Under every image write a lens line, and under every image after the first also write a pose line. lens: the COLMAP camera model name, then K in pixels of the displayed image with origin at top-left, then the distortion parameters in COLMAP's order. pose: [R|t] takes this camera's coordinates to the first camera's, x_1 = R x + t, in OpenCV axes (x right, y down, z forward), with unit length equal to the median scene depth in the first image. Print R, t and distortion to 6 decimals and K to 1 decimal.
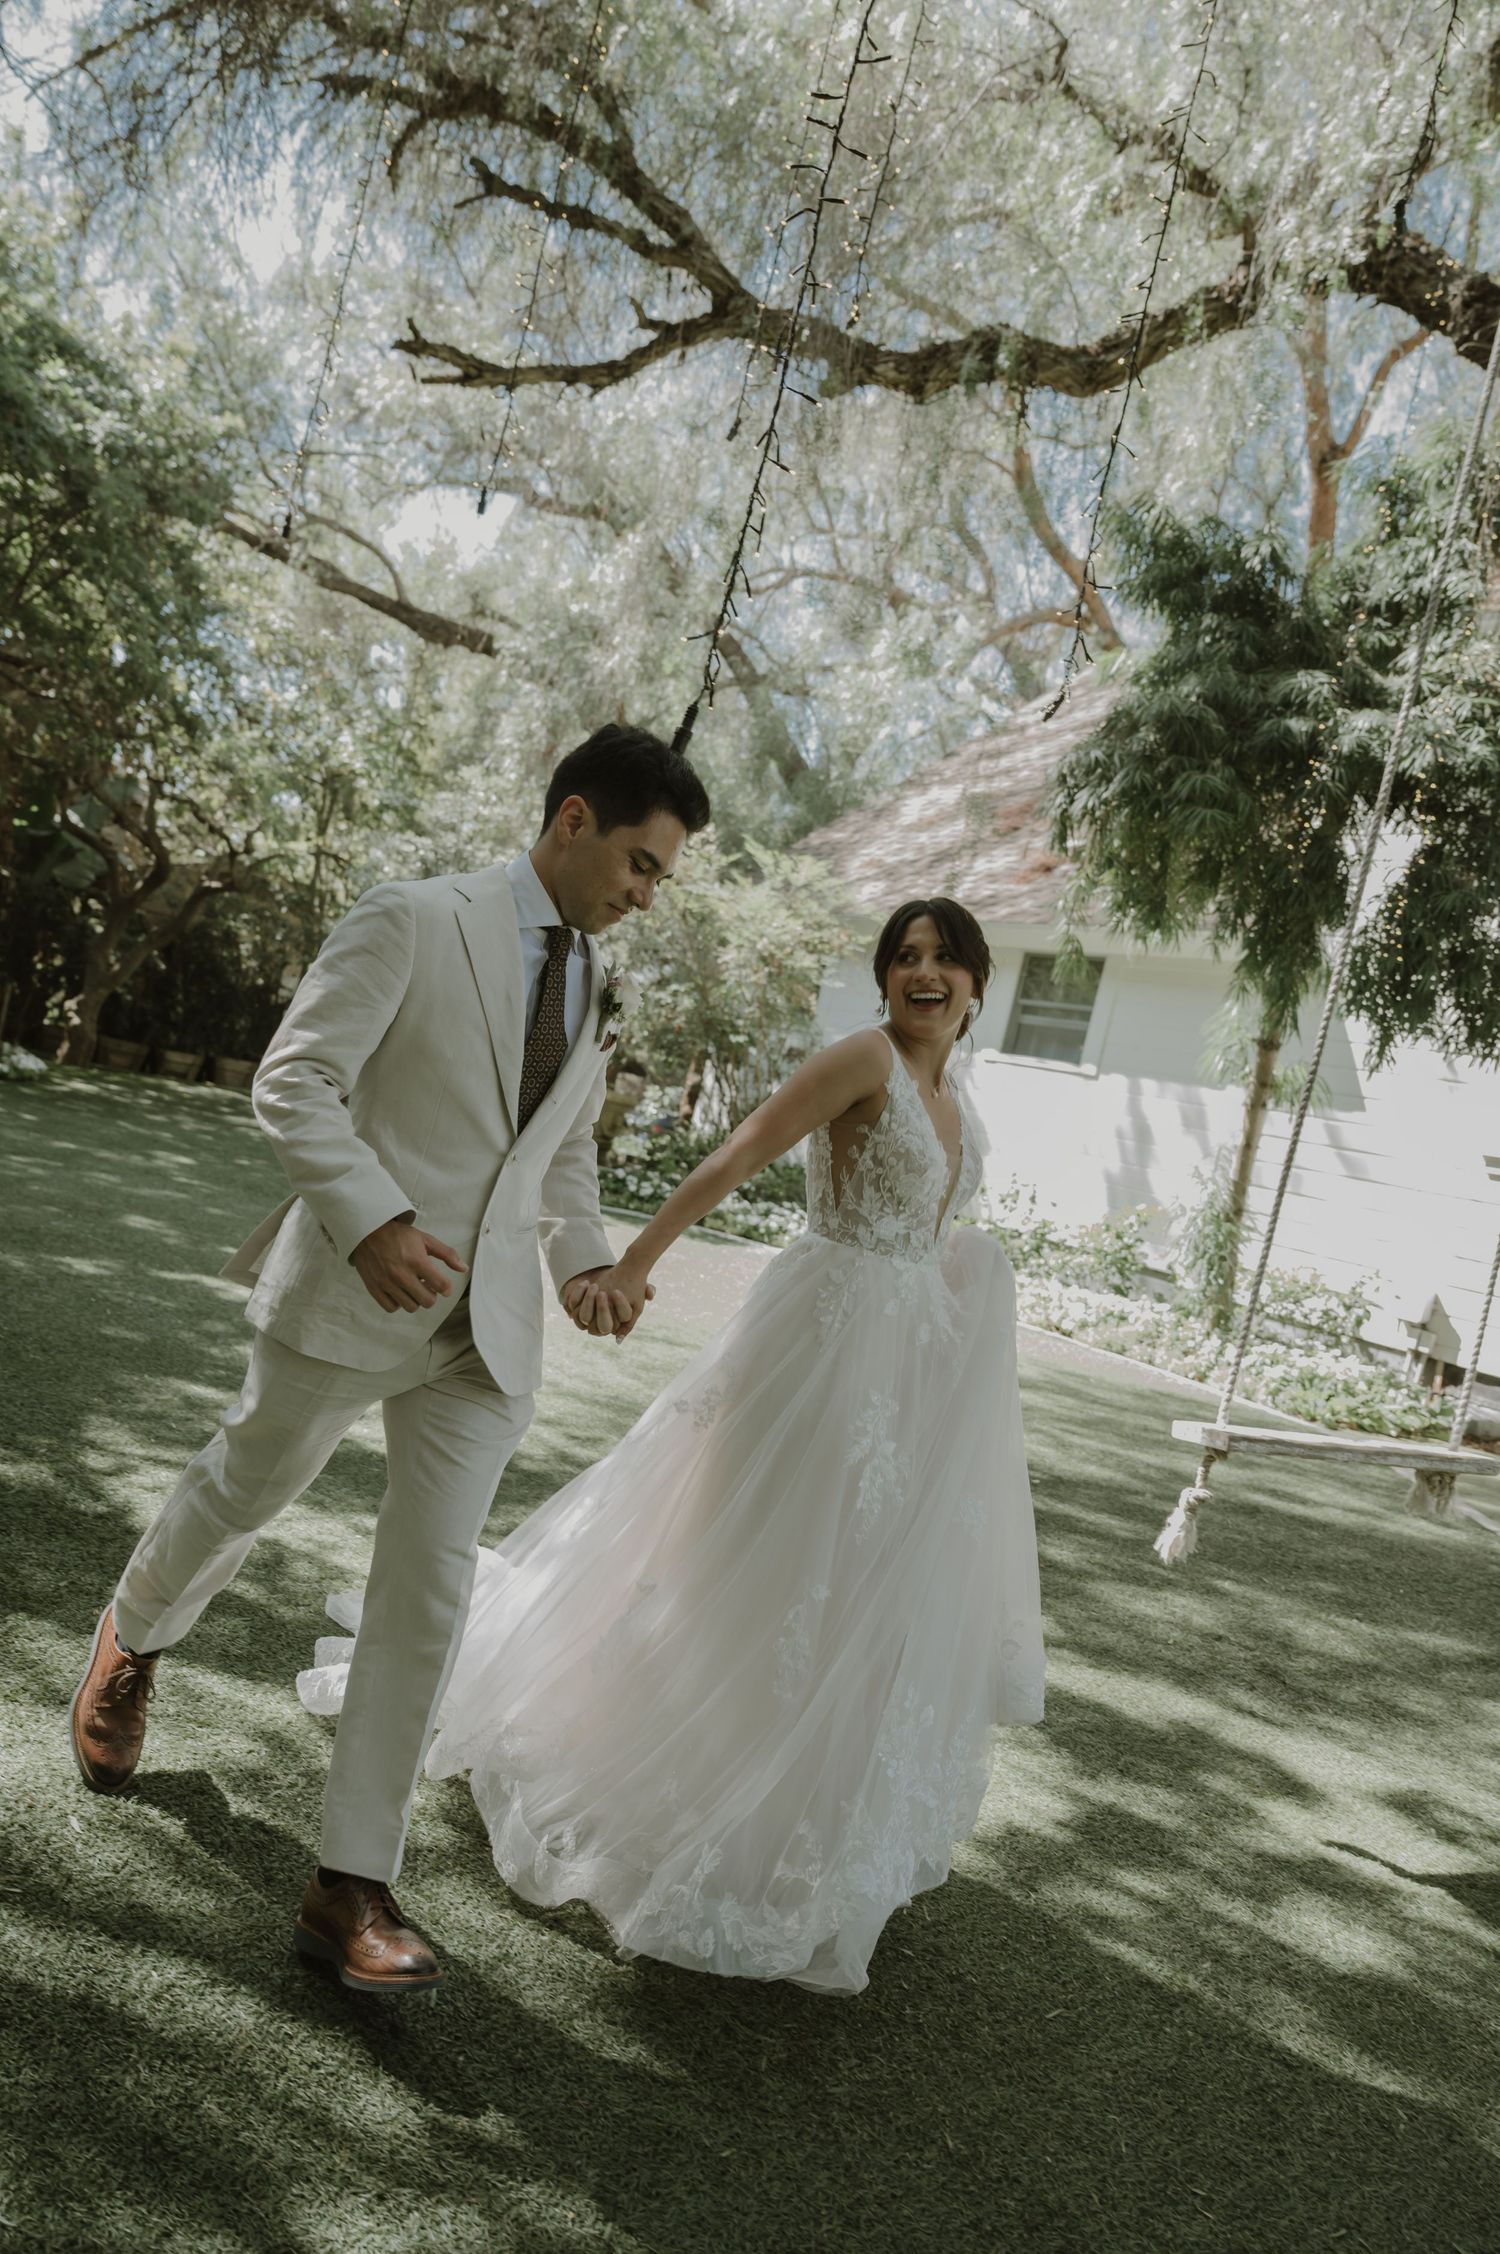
lens RADIAL K [[1546.8, 0, 765.8], [0, 1546.8, 1136.6], [0, 0, 1]] dist [-0.001242, -0.012428]
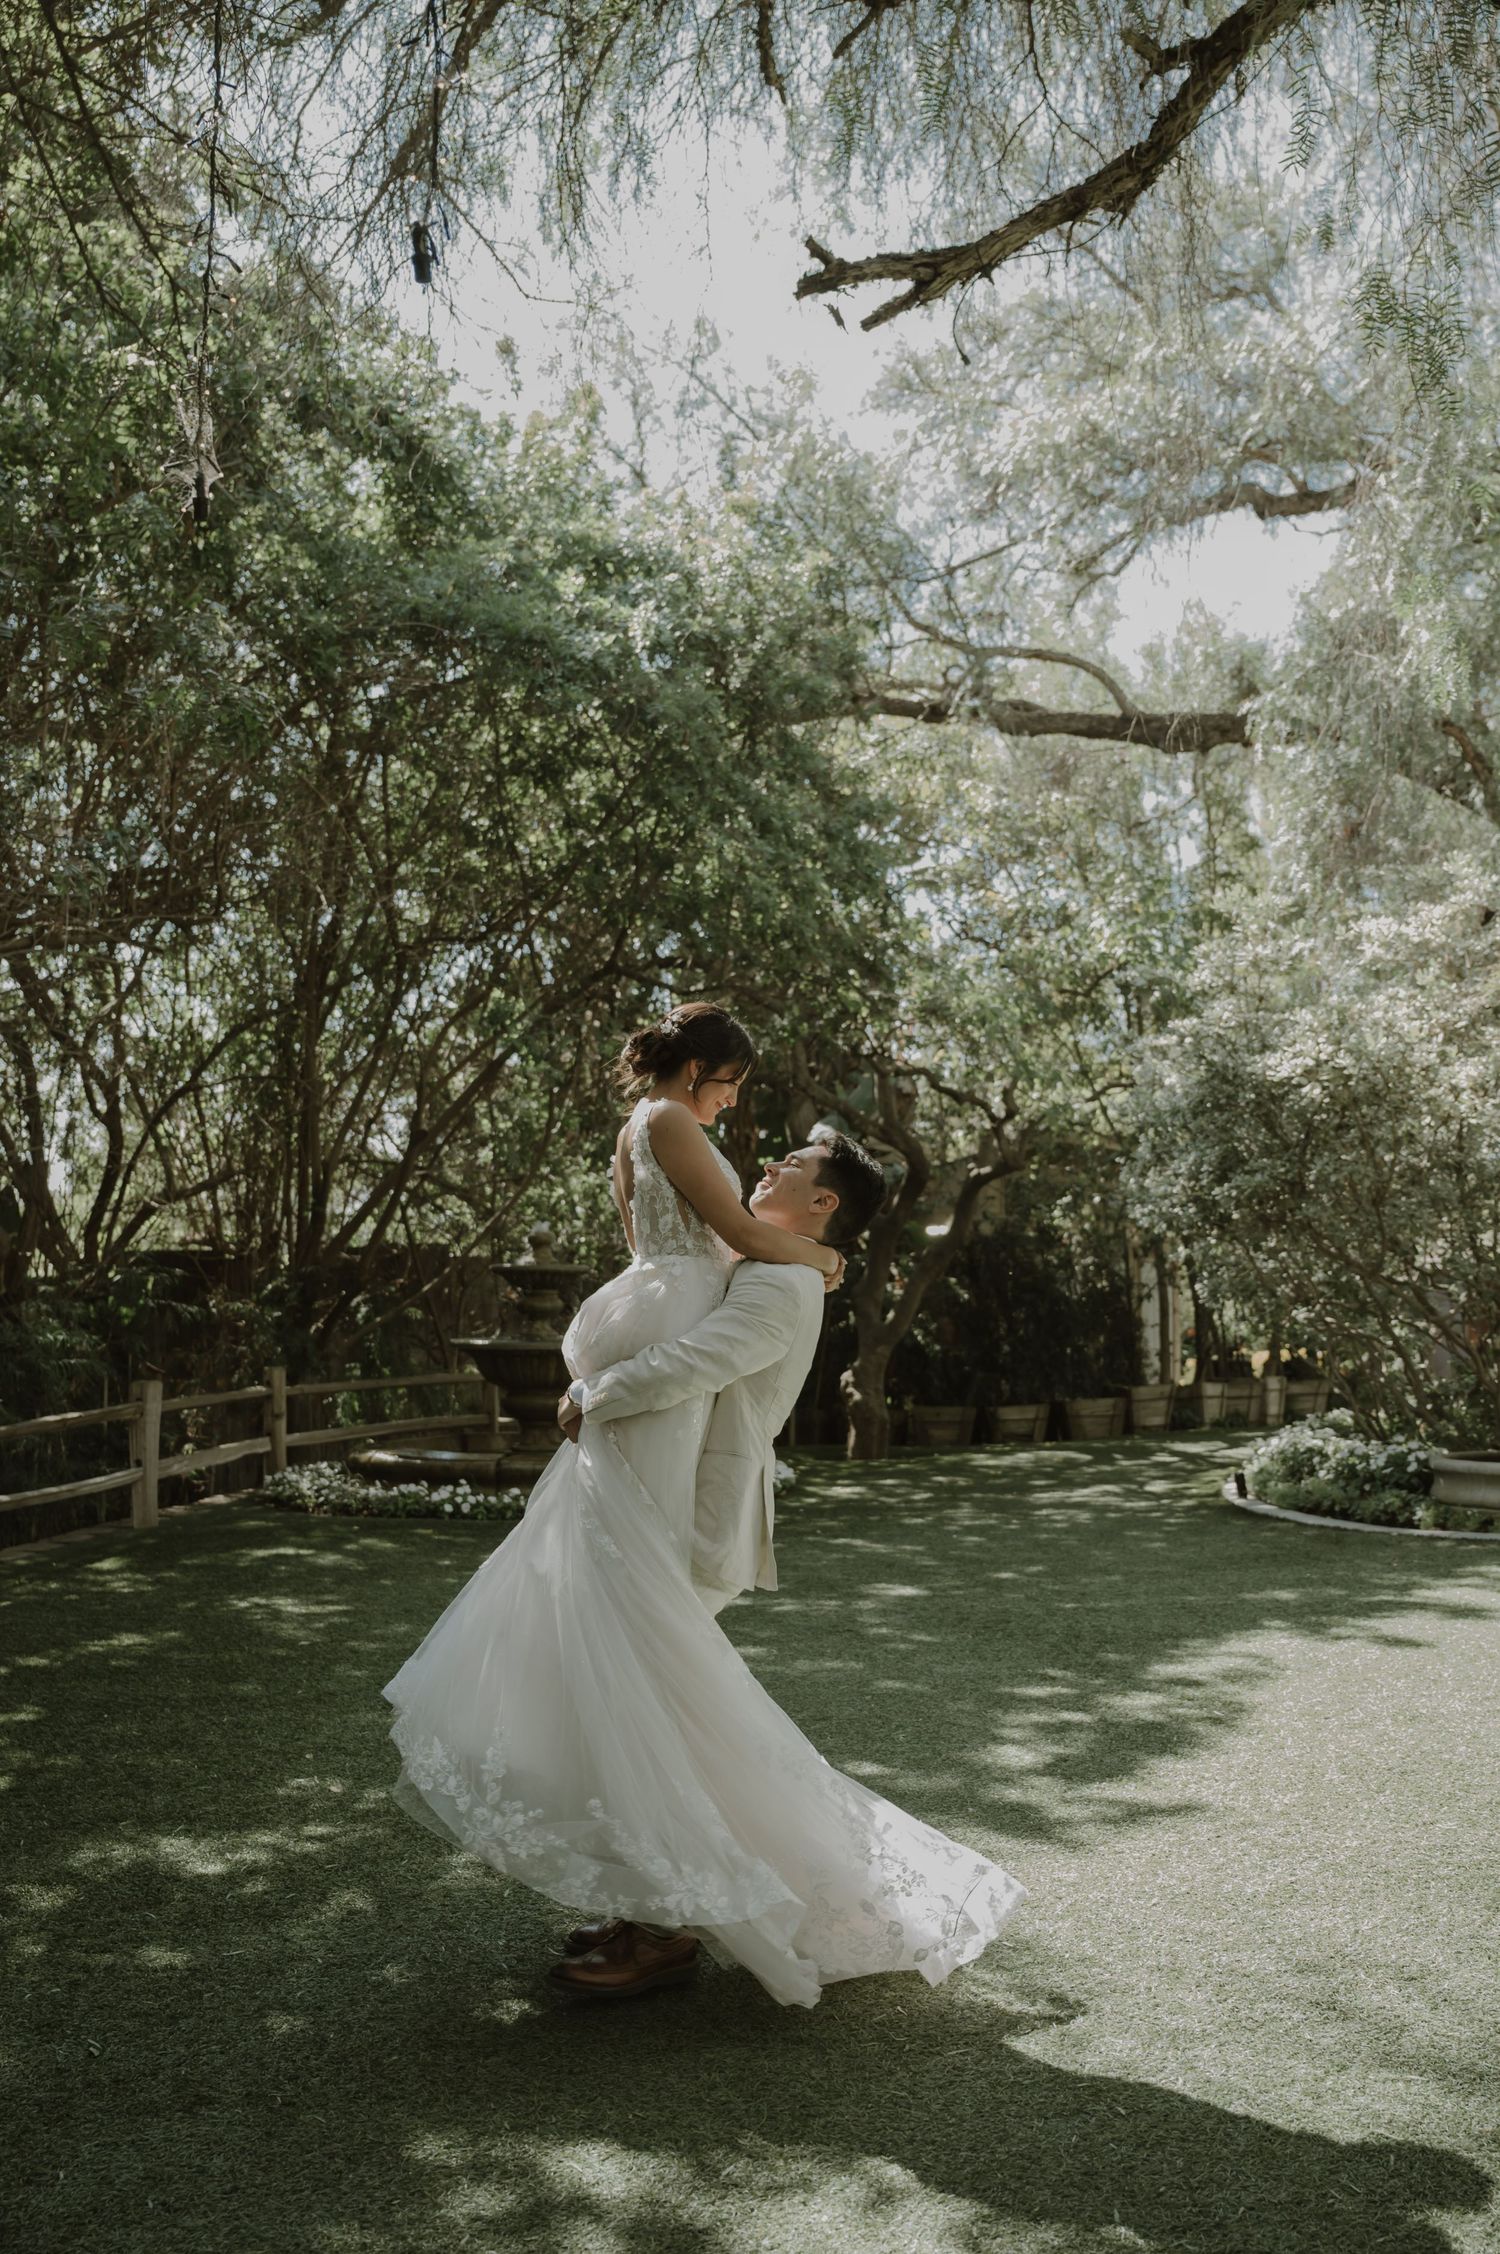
lens RADIAL K [[2083.2, 0, 735.9], [0, 2083.2, 1136.7], [0, 0, 1]] dist [0.001039, 0.000000]
pose [[0.830472, -0.271933, -0.486177, 0.025722], [0.194622, 0.959394, -0.204171, -0.002254], [0.521956, 0.074937, 0.849674, 0.116857]]
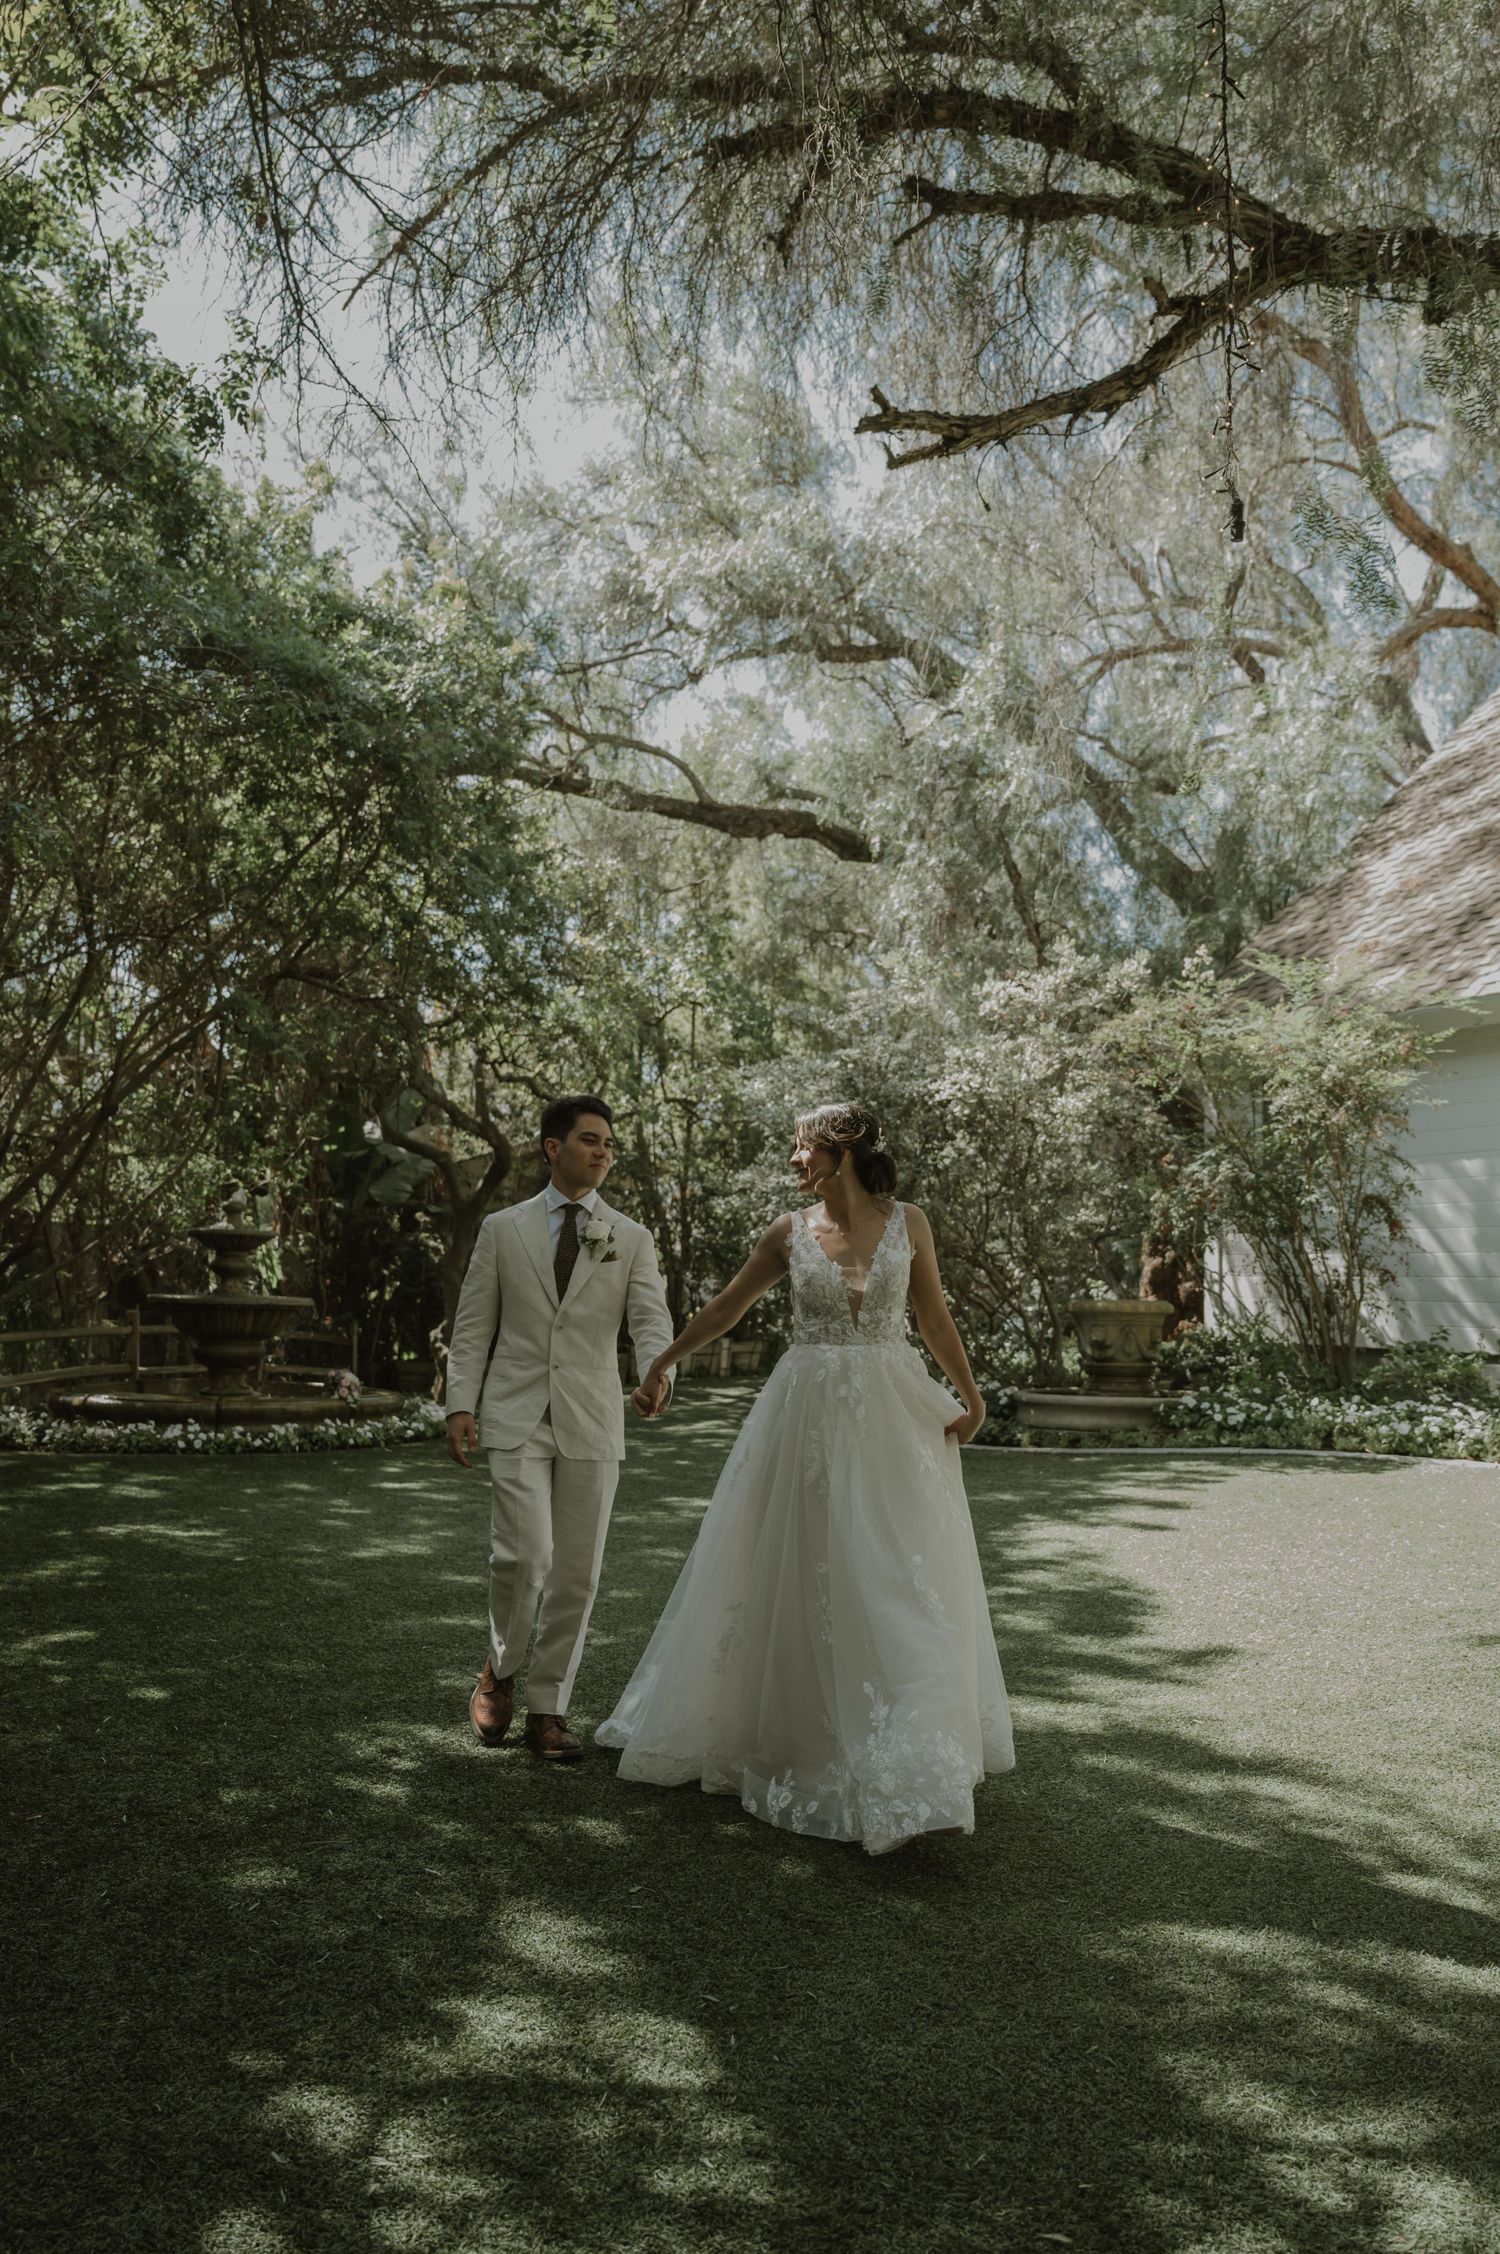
lens RADIAL K [[1704.8, 0, 738.2], [0, 1704.8, 1169.2], [0, 0, 1]] dist [-0.024239, -0.004329]
pose [[0.957933, -0.227751, -0.174624, -0.098297], [0.209228, 0.970691, -0.118252, -0.026319], [0.196437, 0.076742, 0.977509, 0.077111]]
